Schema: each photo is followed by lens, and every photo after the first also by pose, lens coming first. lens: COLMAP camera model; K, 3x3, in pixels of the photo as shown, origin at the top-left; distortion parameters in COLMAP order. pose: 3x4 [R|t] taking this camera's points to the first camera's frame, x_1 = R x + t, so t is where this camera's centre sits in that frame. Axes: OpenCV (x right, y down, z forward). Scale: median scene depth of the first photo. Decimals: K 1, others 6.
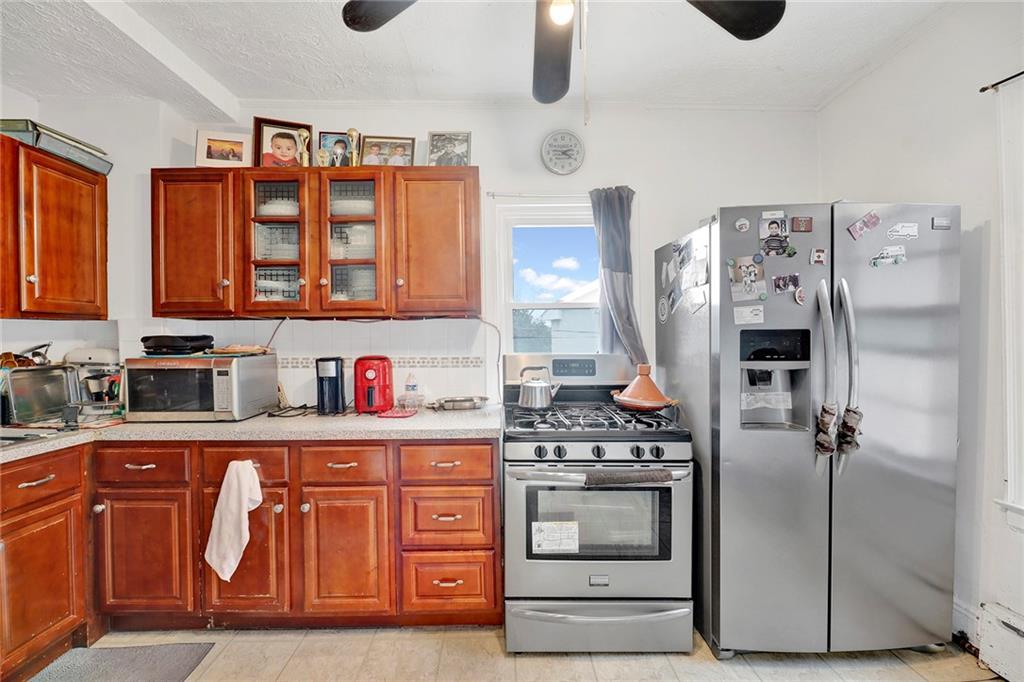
lens RADIAL K [[424.3, 0, 512.3], [0, 424.3, 345.4], [0, 0, 1]] dist [-0.000391, -0.000065]
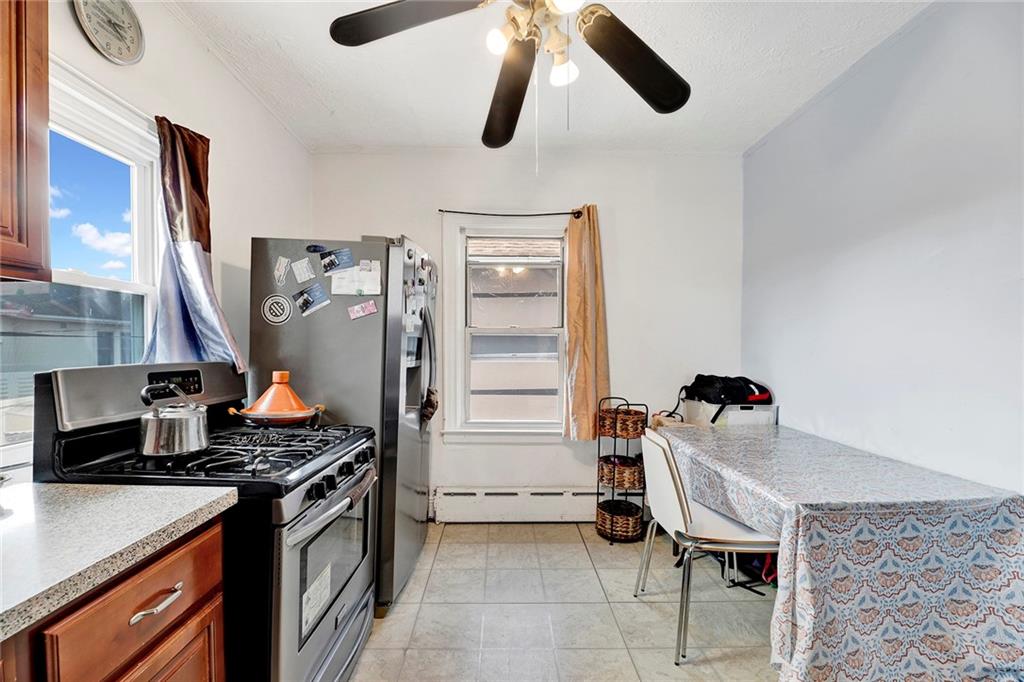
lens RADIAL K [[424.3, 0, 512.3], [0, 424.3, 345.4], [0, 0, 1]] dist [-0.000391, -0.000065]
pose [[-0.012815, 0.005458, 0.999903, -0.626352], [0.009206, 0.999943, -0.005340, 0.001137], [-0.999876, 0.009136, -0.012864, 0.602585]]
